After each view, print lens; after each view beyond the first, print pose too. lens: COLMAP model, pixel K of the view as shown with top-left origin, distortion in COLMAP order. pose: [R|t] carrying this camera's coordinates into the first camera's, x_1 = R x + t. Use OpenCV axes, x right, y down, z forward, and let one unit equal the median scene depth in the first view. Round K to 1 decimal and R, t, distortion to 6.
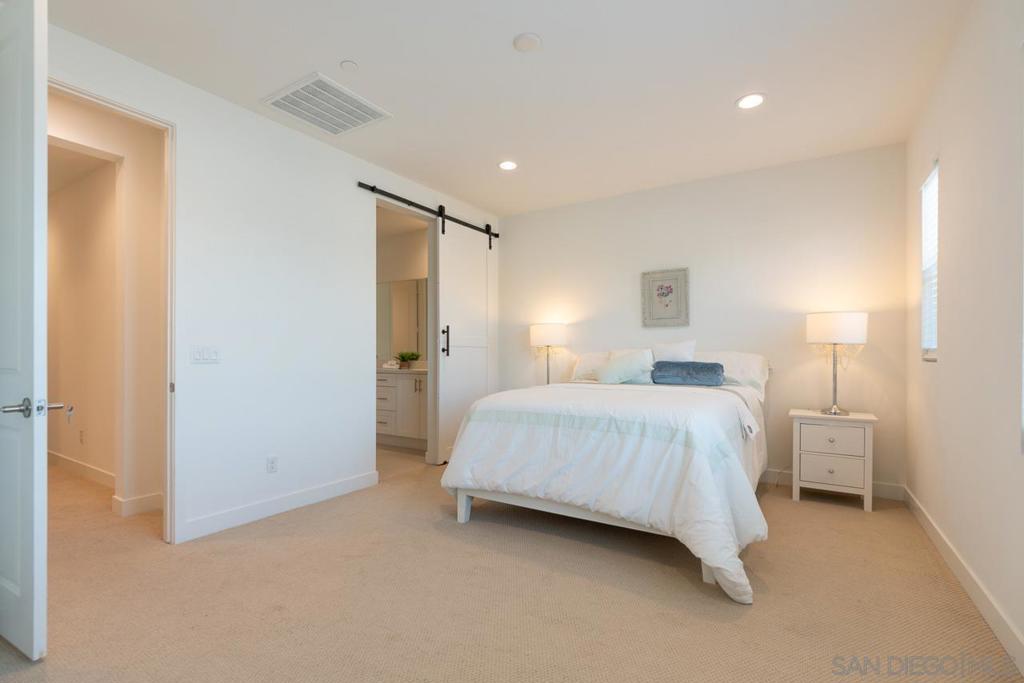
lens RADIAL K [[464.7, 0, 515.0], [0, 464.7, 344.7], [0, 0, 1]] dist [-0.000940, 0.000059]
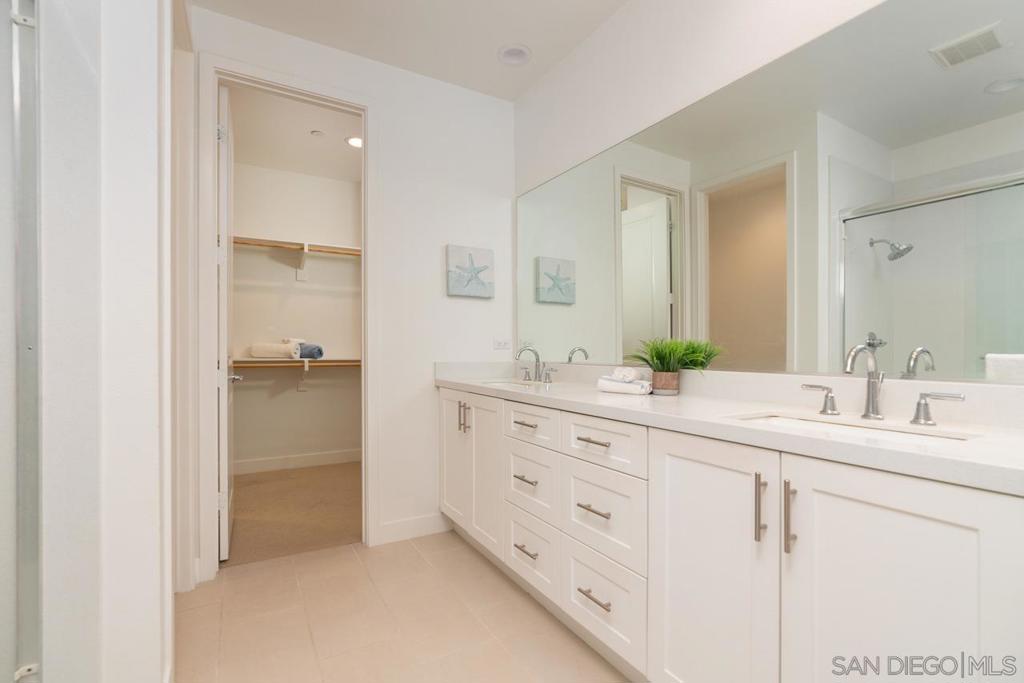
lens RADIAL K [[464.7, 0, 513.8], [0, 464.7, 345.0], [0, 0, 1]] dist [-0.000940, 0.000059]
pose [[0.890725, -0.004367, -0.454521, -0.188280], [0.007628, 0.999957, 0.005339, 0.015771], [0.454478, -0.008223, 0.890720, 0.681745]]
